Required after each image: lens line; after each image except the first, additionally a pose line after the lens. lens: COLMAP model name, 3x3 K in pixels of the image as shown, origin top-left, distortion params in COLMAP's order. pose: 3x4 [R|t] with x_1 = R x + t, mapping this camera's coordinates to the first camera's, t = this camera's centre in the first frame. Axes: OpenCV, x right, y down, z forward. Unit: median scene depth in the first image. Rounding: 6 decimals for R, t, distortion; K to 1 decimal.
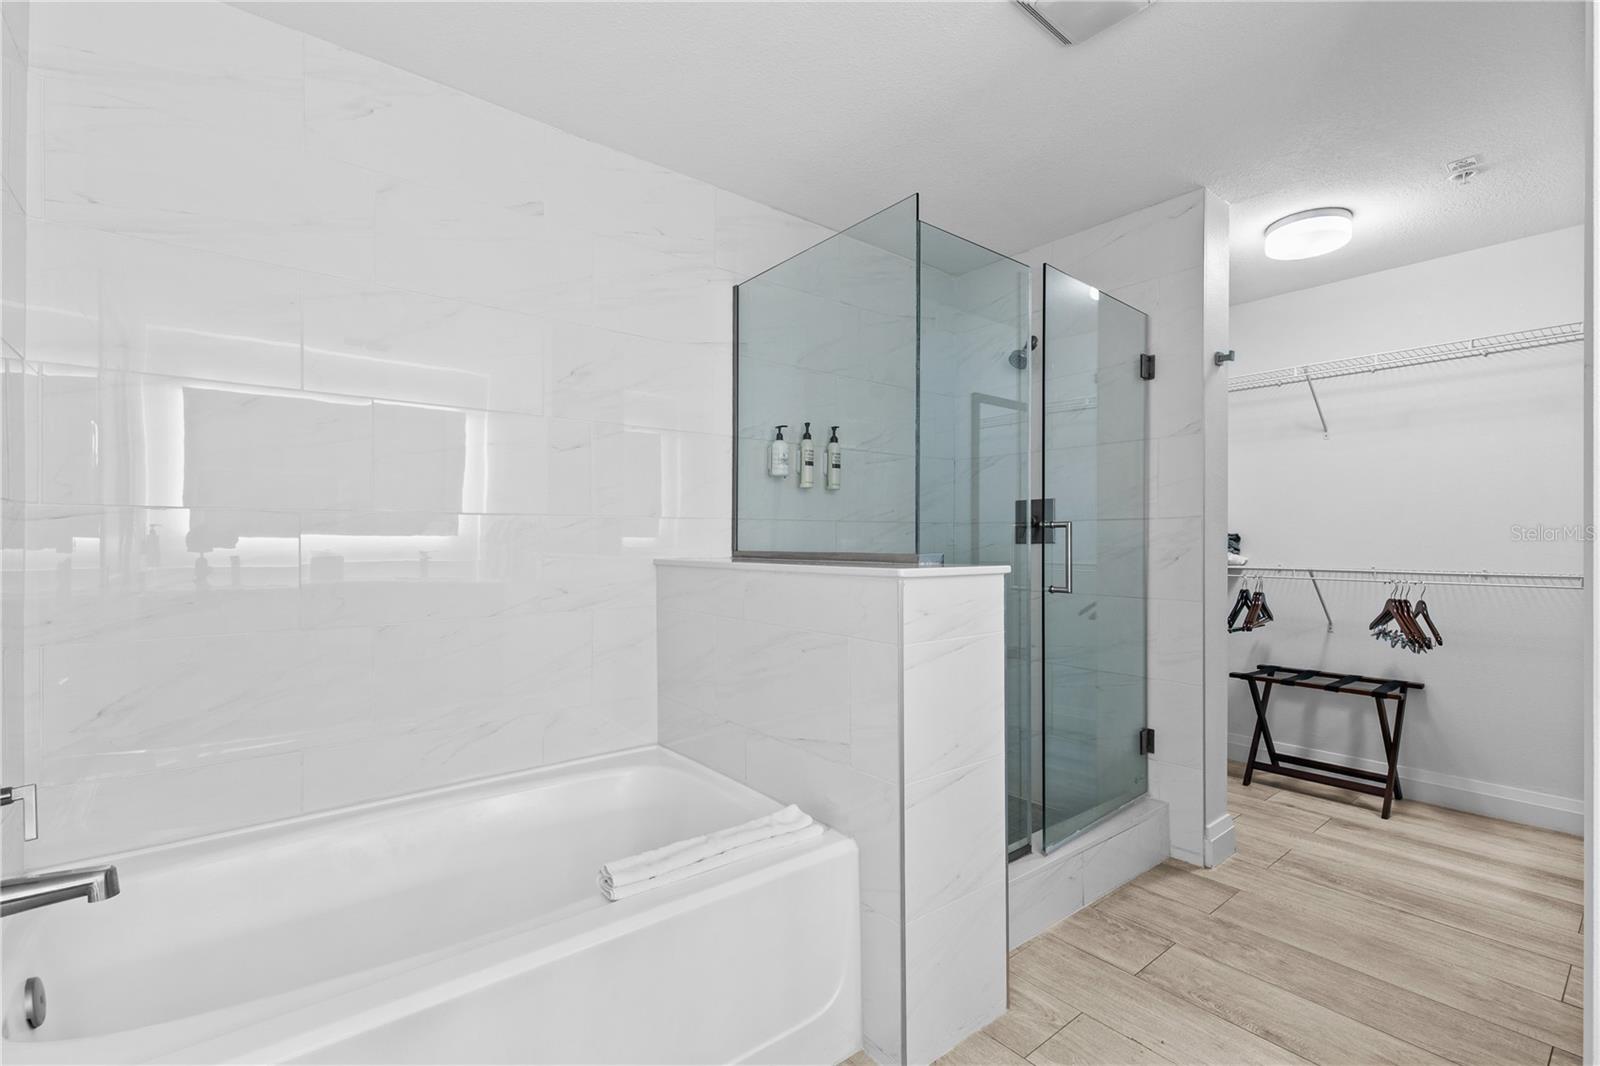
lens RADIAL K [[713.3, 0, 809.9], [0, 713.3, 535.8], [0, 0, 1]] dist [0.007000, -0.000716]
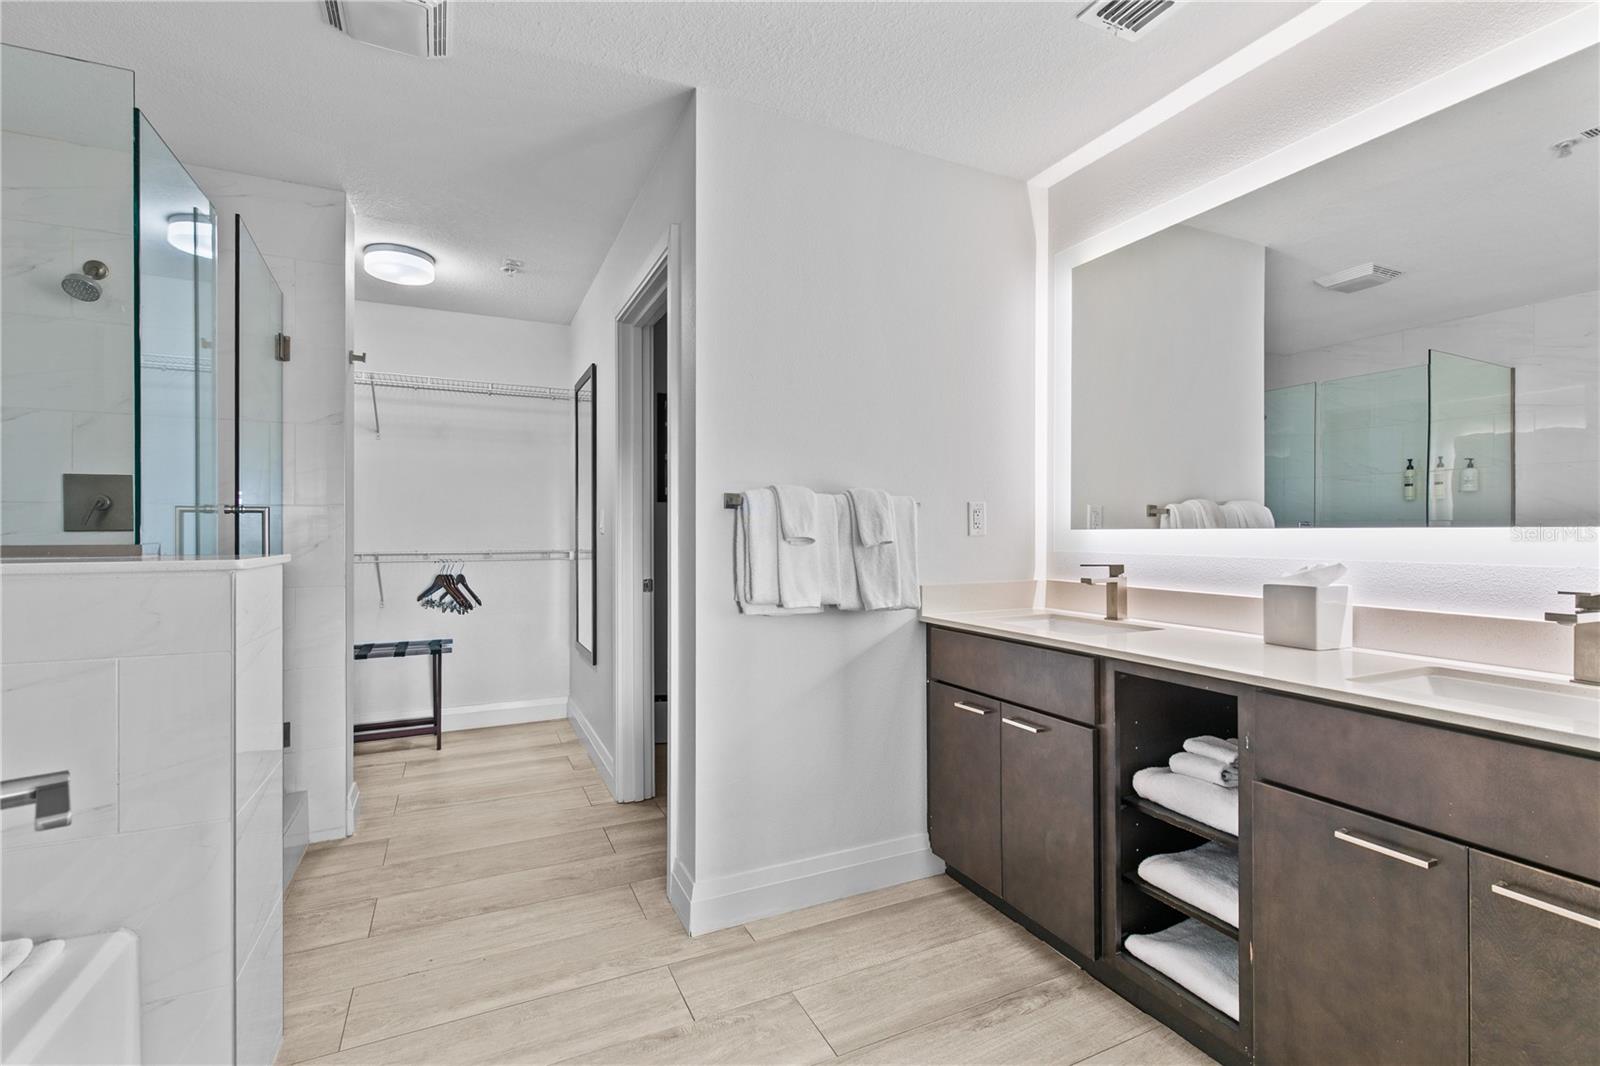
lens RADIAL K [[732.6, 0, 801.9], [0, 732.6, 522.7], [0, 0, 1]] dist [0.003995, -0.000074]
pose [[0.240740, 0.007093, 0.970564, -0.353754], [-0.004754, 0.999970, -0.006129, 0.002841], [-0.970578, -0.003138, 0.240766, 0.091566]]
